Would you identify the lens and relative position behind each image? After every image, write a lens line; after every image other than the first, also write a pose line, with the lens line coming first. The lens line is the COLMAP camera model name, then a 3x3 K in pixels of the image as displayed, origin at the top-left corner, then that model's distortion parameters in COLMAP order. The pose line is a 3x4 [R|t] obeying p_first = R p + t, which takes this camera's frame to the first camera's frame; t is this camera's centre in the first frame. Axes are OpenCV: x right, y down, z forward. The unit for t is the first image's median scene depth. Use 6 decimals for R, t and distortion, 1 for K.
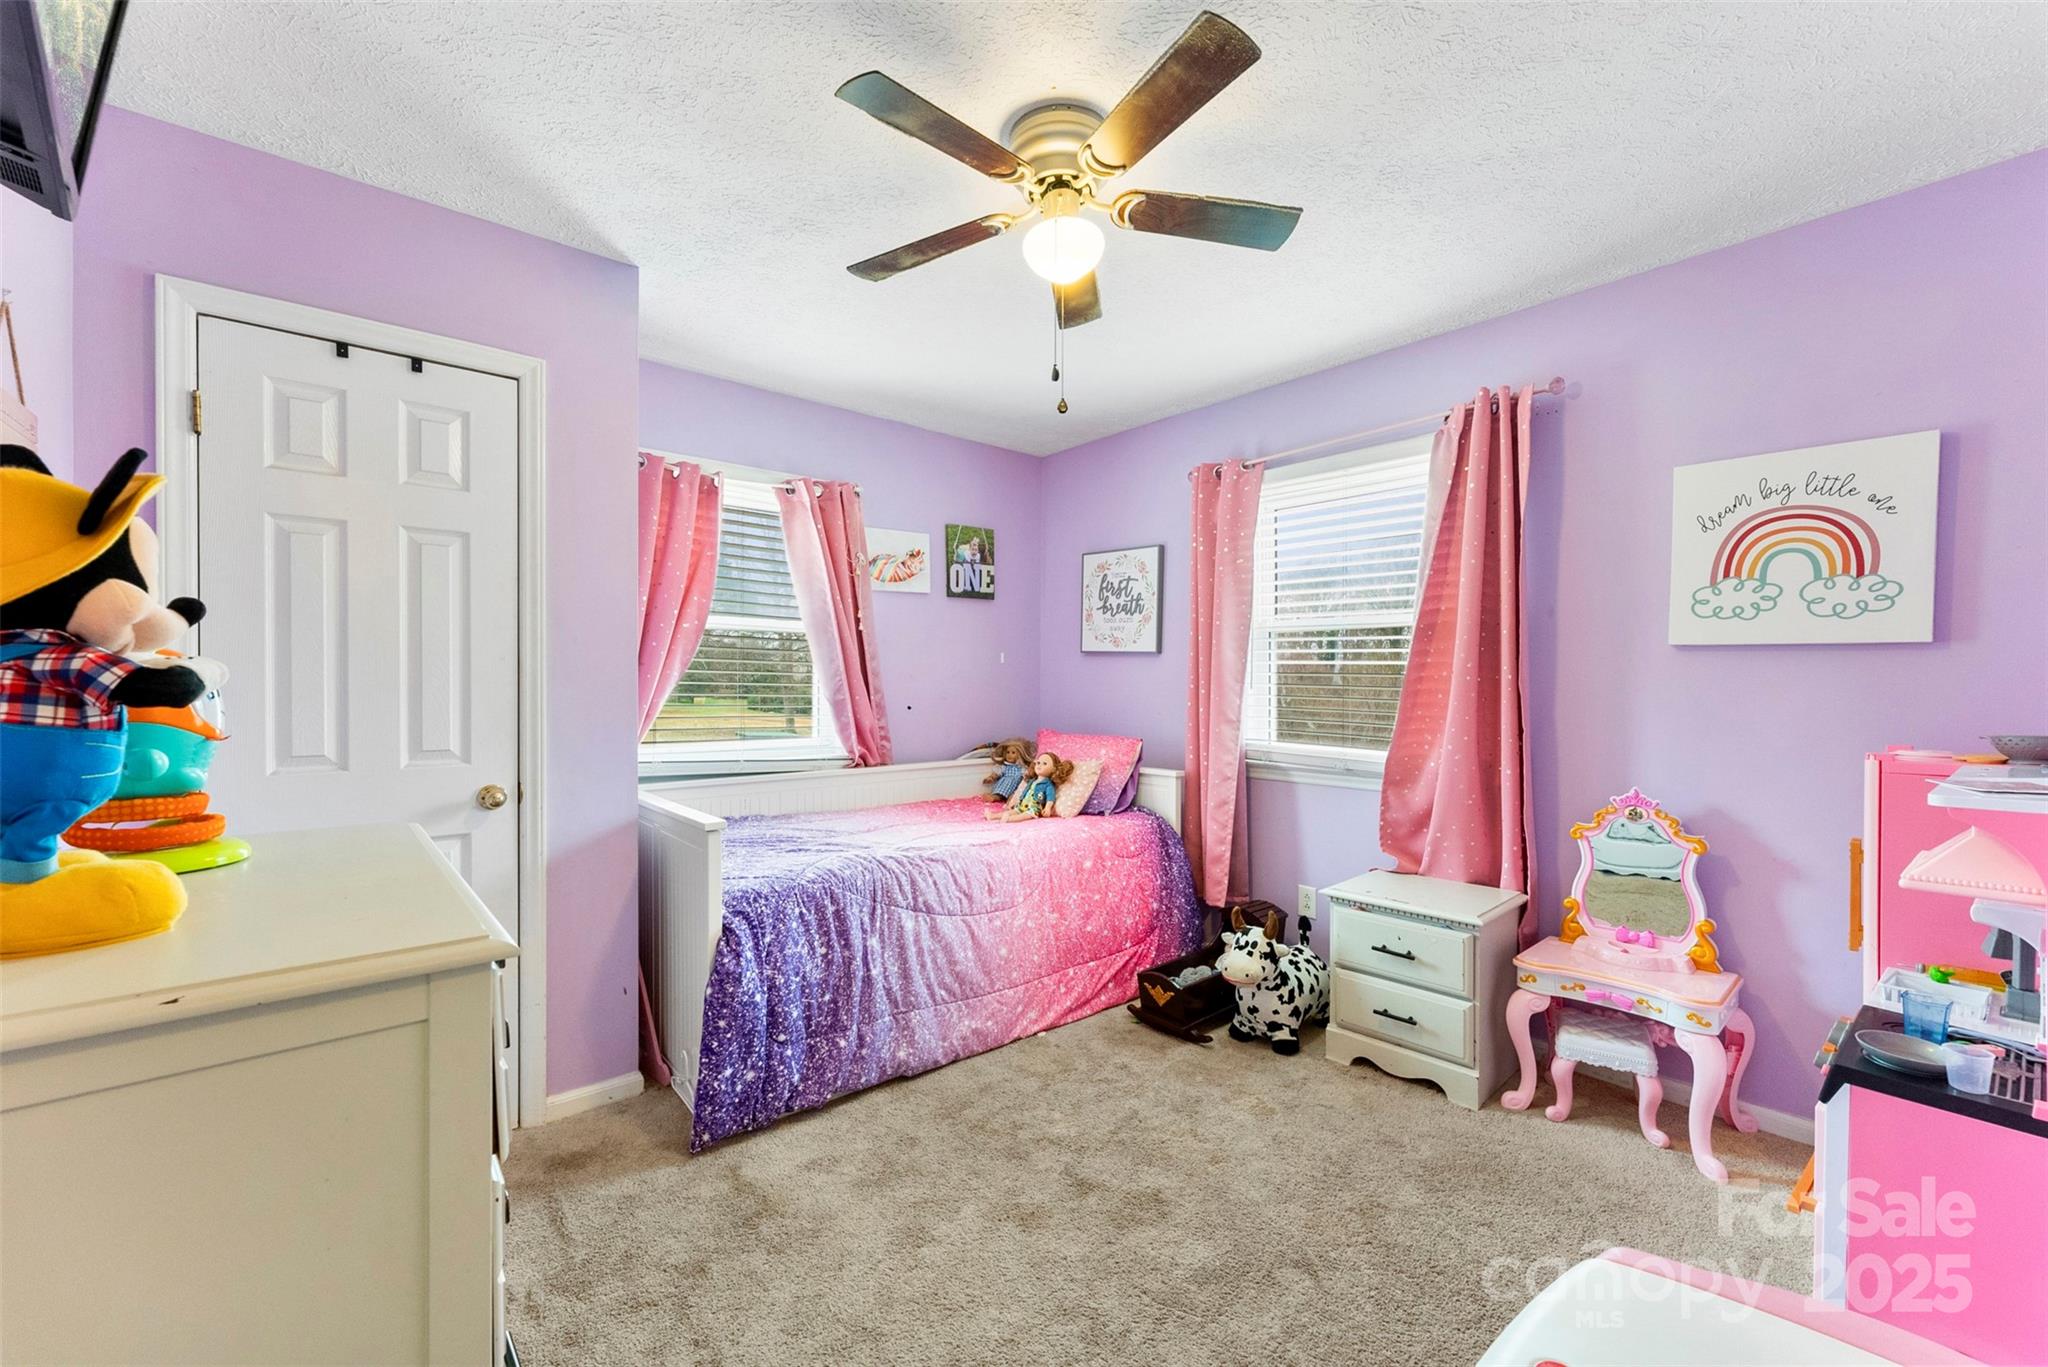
lens RADIAL K [[842.1, 0, 1024.0], [0, 842.1, 683.5], [0, 0, 1]] dist [0.000629, 0.000126]
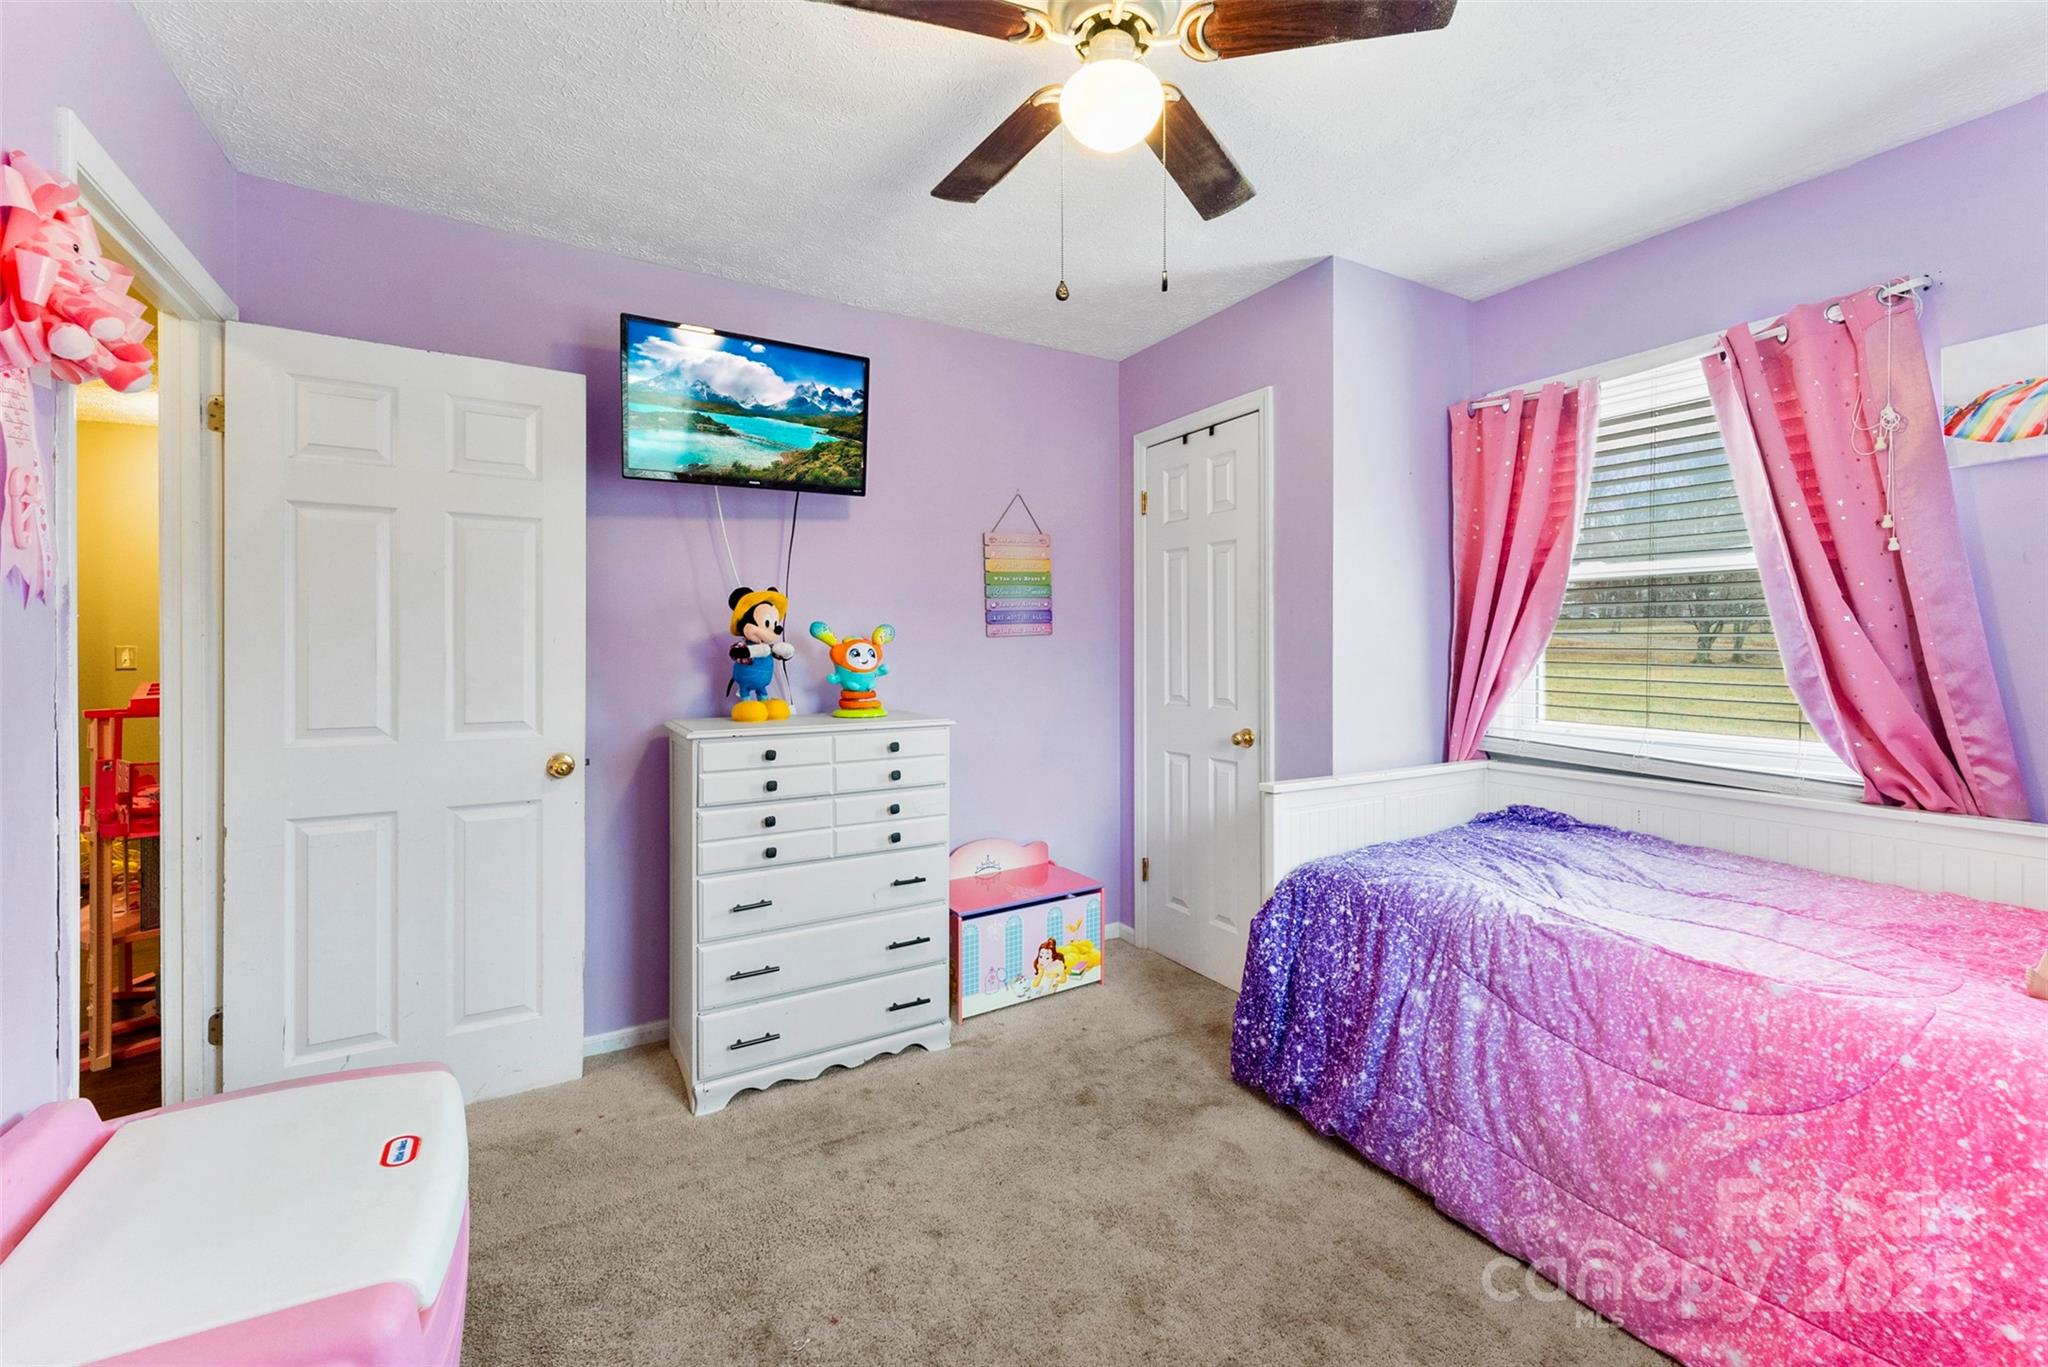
lens RADIAL K [[838.3, 0, 1022.7], [0, 838.3, 647.0], [0, 0, 1]] dist [-0.000205, -0.000021]
pose [[-0.195498, -0.002020, -0.980702, 0.626911], [0.001697, 0.999996, -0.002398, -0.003041], [0.980703, -0.002133, -0.195494, 0.802797]]
